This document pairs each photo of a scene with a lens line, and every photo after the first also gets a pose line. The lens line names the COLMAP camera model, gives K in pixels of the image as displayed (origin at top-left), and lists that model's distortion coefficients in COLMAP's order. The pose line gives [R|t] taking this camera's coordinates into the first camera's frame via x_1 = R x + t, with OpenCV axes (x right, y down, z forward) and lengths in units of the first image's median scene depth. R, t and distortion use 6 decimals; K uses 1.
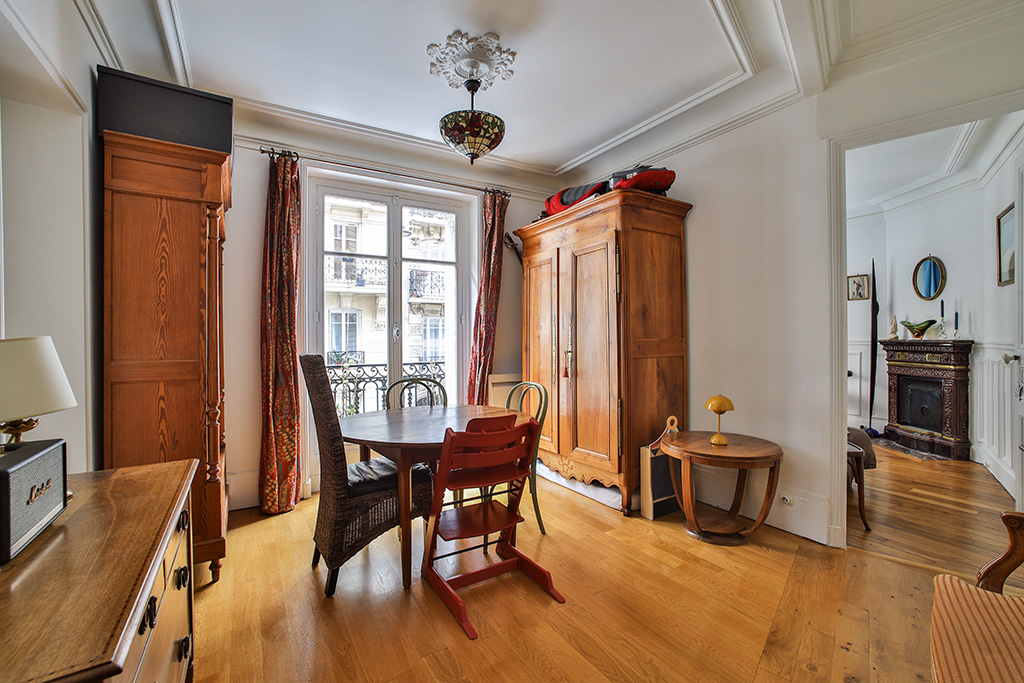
lens RADIAL K [[449.8, 0, 495.7], [0, 449.8, 348.7], [0, 0, 1]] dist [-0.045297, -0.000059]
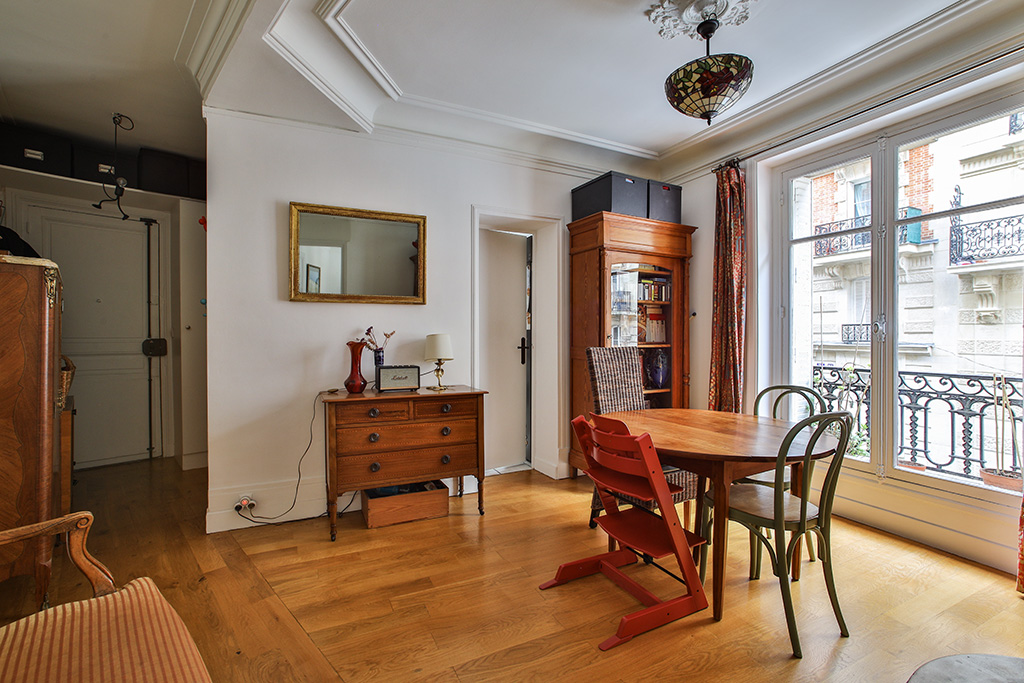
lens RADIAL K [[425.4, 0, 512.0], [0, 425.4, 341.5], [0, 0, 1]] dist [-0.000951, -0.000081]
pose [[-0.062473, 0.016529, -0.997910, 0.533391], [-0.032113, 0.999312, 0.018562, -0.007644], [0.997530, 0.033205, -0.061899, 0.482006]]
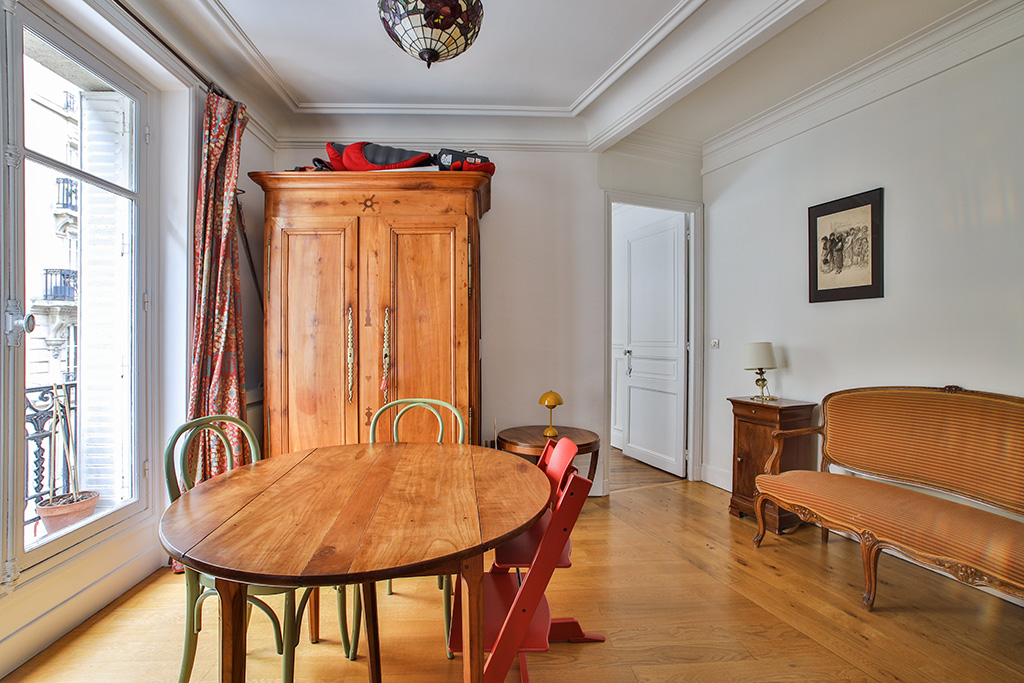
lens RADIAL K [[449.8, 0, 495.7], [0, 449.8, 348.7], [0, 0, 1]] dist [-0.045297, -0.000059]
pose [[0.488348, -0.015087, 0.872519, -0.383109], [0.002325, 0.999869, 0.015988, -0.014293], [-0.872646, -0.005779, 0.488319, 0.412165]]
